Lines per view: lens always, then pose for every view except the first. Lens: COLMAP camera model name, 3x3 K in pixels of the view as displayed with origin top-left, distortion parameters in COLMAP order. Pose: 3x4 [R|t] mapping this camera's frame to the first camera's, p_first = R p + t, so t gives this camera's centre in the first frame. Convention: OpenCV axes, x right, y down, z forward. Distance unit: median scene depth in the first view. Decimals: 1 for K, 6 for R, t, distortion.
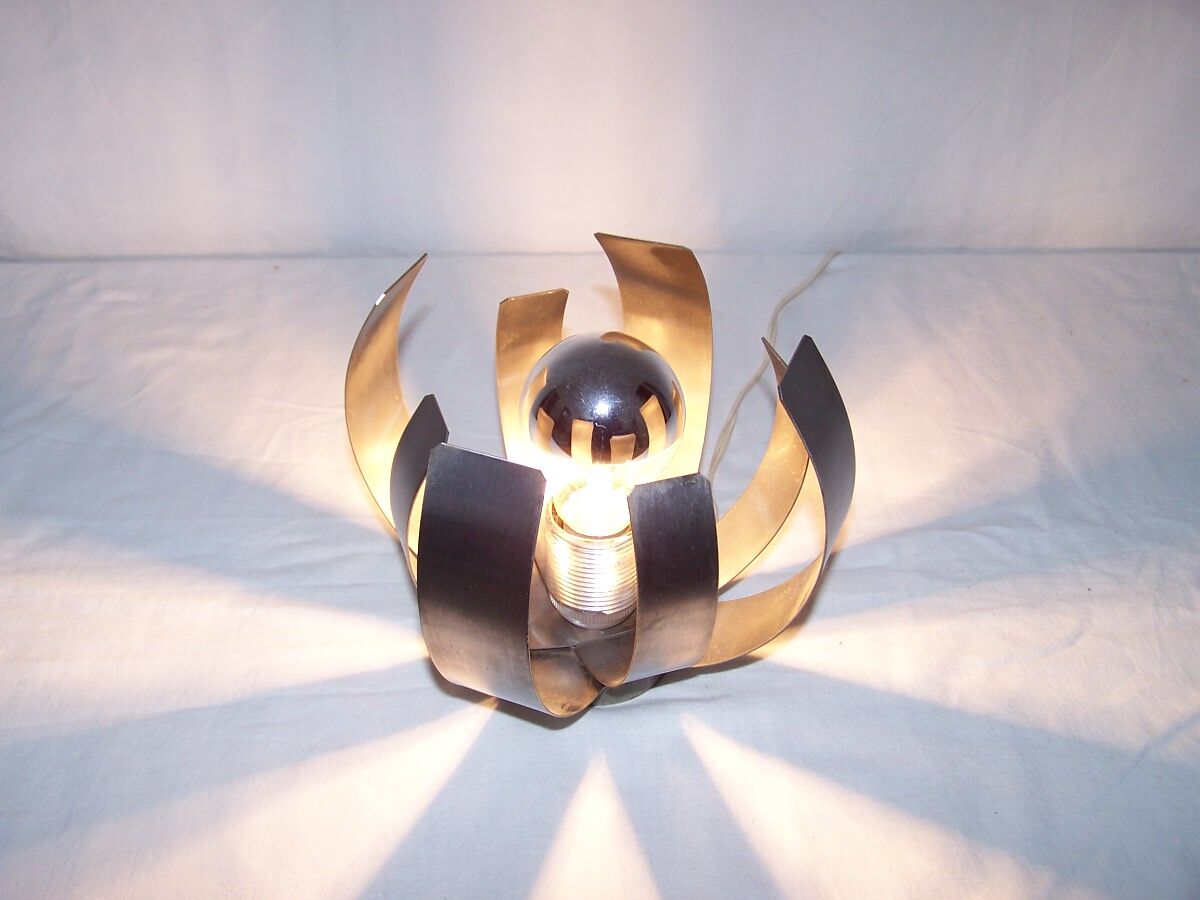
lens RADIAL K [[1338.3, 0, 558.0], [0, 1338.3, 452.6], [0, 0, 1]] dist [-0.207725, 0.344201]
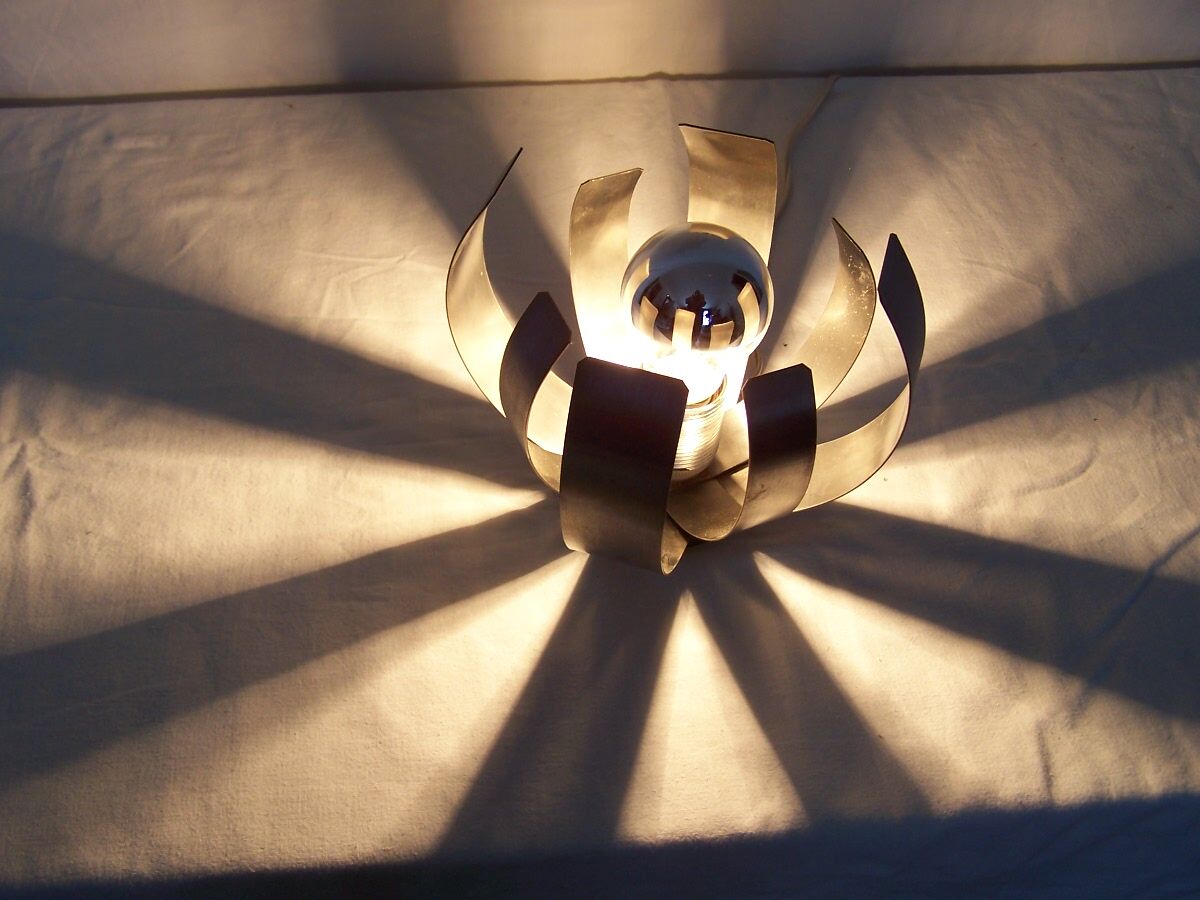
lens RADIAL K [[1338.3, 0, 558.0], [0, 1338.3, 452.6], [0, 0, 1]] dist [-0.207725, 0.344201]
pose [[0.995794, -0.046815, 0.078761, -0.130117], [0.030213, 0.979309, 0.200102, -0.096581], [-0.086499, -0.196880, 0.976604, -0.054940]]
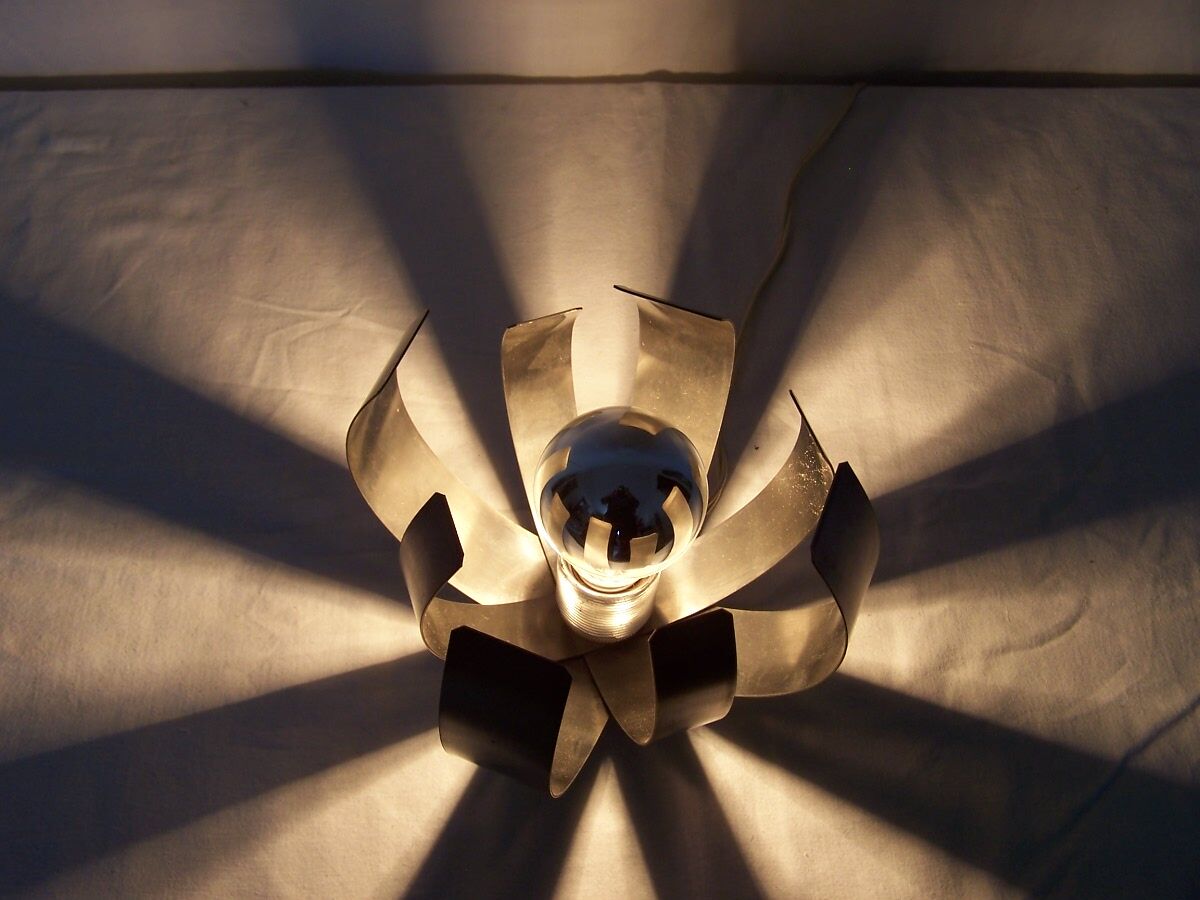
lens RADIAL K [[1338.3, 0, 558.0], [0, 1338.3, 452.6], [0, 0, 1]] dist [-0.207725, 0.344201]
pose [[0.999714, -0.002108, 0.023808, -0.026318], [-0.006505, 0.934511, 0.355874, -0.302503], [-0.022999, -0.355928, 0.934230, 0.090687]]
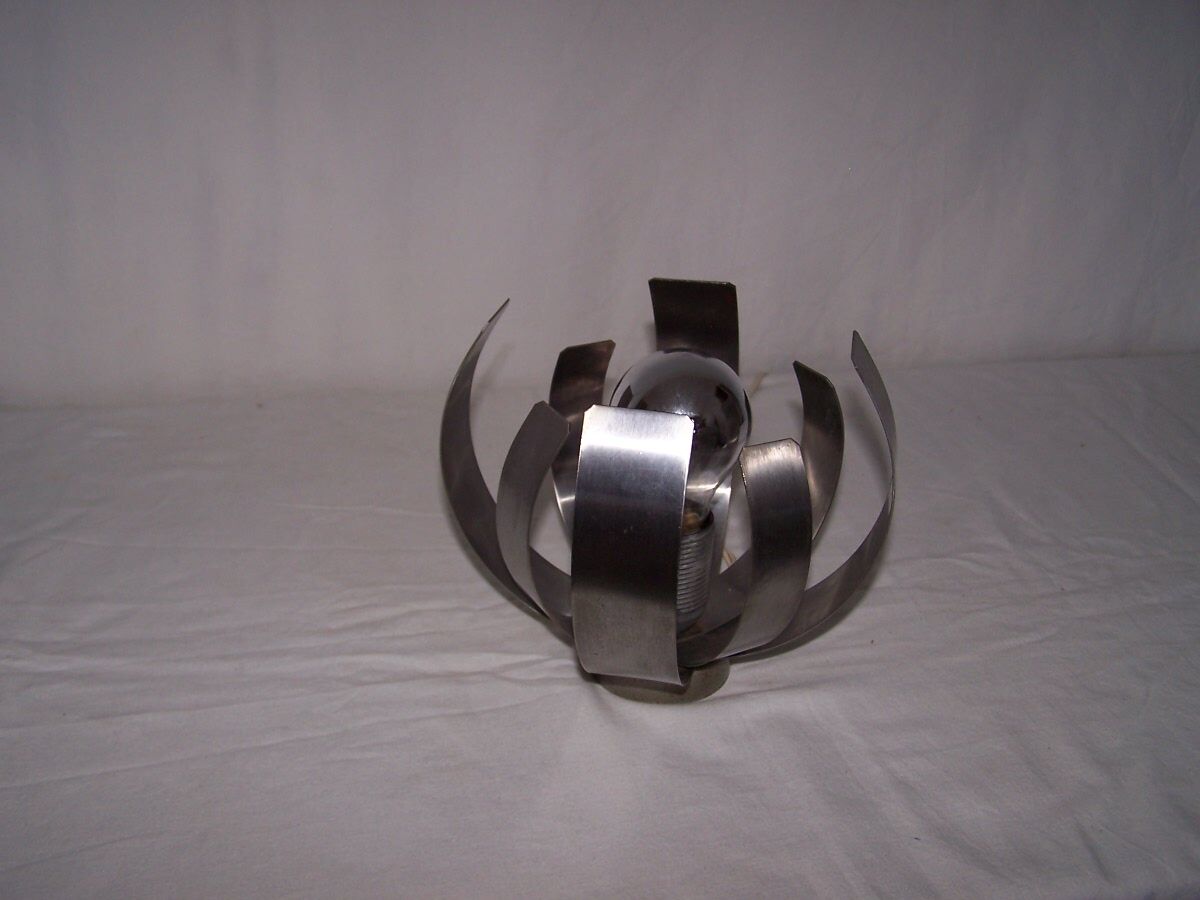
lens RADIAL K [[1338.3, 0, 558.0], [0, 1338.3, 452.6], [0, 0, 1]] dist [-0.207725, 0.344201]
pose [[0.986485, -0.048740, 0.156434, -0.186494], [0.079188, 0.977650, -0.194757, 0.158288], [-0.143445, 0.204513, 0.968296, -0.070672]]
